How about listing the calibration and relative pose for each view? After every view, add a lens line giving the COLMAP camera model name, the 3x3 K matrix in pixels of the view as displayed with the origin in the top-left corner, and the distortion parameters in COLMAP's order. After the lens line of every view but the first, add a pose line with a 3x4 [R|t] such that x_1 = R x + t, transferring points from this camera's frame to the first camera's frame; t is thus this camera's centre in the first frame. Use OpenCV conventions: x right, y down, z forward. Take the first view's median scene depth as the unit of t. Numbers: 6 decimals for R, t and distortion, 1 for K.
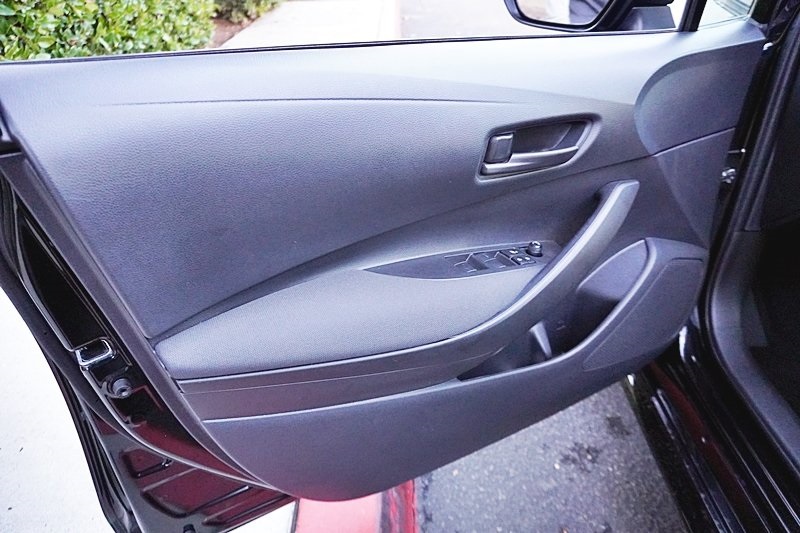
lens RADIAL K [[540.7, 0, 392.4], [0, 540.7, 267.4], [0, 0, 1]] dist [-0.037708, 0.032034]
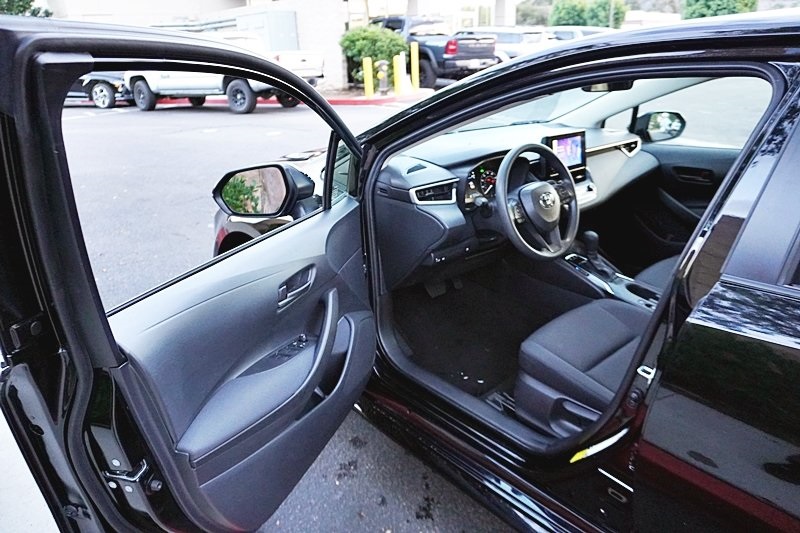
lens RADIAL K [[540.7, 0, 389.8], [0, 540.7, 276.7], [0, 0, 1]] dist [-0.037708, 0.032034]
pose [[0.753778, -0.259186, 0.603855, -0.433292], [0.365940, 0.928822, -0.058126, -0.011648], [-0.545808, 0.264789, 0.794972, -0.511047]]
